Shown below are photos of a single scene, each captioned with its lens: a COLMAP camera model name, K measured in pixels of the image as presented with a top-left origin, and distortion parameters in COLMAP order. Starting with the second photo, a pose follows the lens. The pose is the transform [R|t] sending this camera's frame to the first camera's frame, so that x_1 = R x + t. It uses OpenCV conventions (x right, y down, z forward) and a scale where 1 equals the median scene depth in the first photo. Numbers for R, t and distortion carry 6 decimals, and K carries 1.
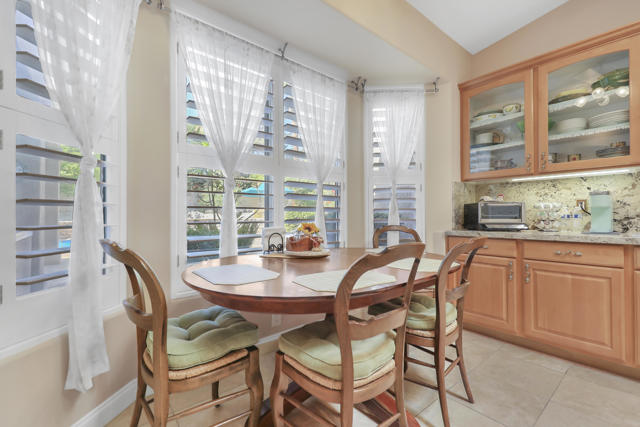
lens RADIAL K [[280.1, 0, 320.0], [0, 280.1, 213.5], [0, 0, 1]] dist [-0.002352, -0.000639]
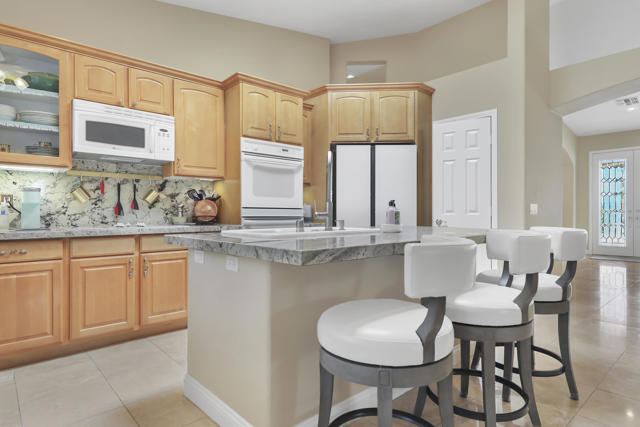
lens RADIAL K [[362.5, 0, 320.0], [0, 362.5, 213.5], [0, 0, 1]] dist [-0.000527, 0.000662]
pose [[-0.048137, -0.000162, 0.998841, -0.338513], [-0.009313, 0.999957, -0.000286, 0.003965], [-0.998797, -0.009316, -0.048136, 0.032746]]
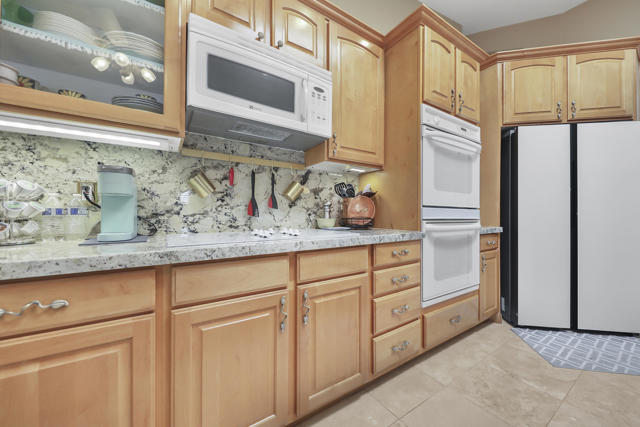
lens RADIAL K [[238.7, 0, 333.7], [0, 238.7, 212.7], [0, 0, 1]] dist [-0.000539, -0.000180]
pose [[0.067334, 0.006297, 0.997711, 0.545668], [-0.014221, 0.999885, -0.005351, 0.008675], [-0.997629, -0.013828, 0.067415, 0.524144]]
